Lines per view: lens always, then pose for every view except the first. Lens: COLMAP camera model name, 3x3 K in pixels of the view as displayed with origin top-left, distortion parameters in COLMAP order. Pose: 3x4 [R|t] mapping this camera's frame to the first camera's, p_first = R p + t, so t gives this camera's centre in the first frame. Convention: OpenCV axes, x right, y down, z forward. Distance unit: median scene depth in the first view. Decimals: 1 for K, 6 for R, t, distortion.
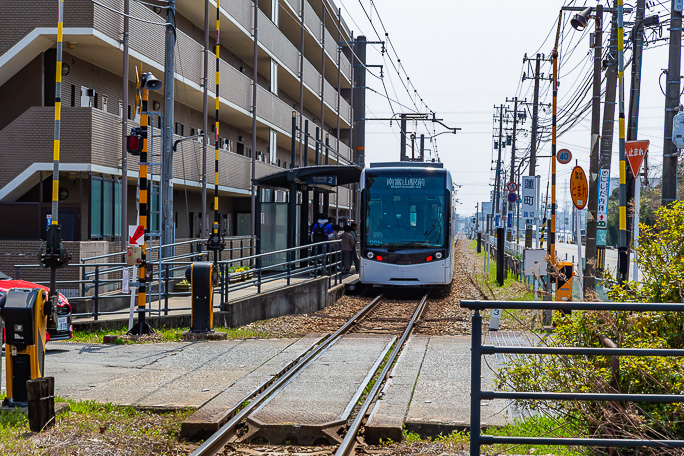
lens RADIAL K [[1730.6, 0, 342.0], [0, 1730.6, 228.0], [0, 0, 1]] dist [-0.017566, -0.179105]
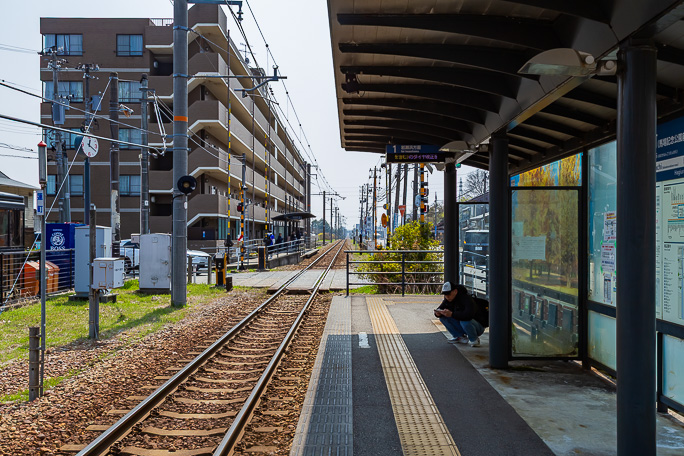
lens RADIAL K [[711.2, 0, 342.0], [0, 711.2, 228.0], [0, 0, 1]] dist [-0.000120, -0.000095]
pose [[0.998076, -0.009972, 0.061194, -0.008142], [0.010578, 0.999898, -0.009585, 0.000285], [-0.061093, 0.010213, 0.998080, -0.143549]]
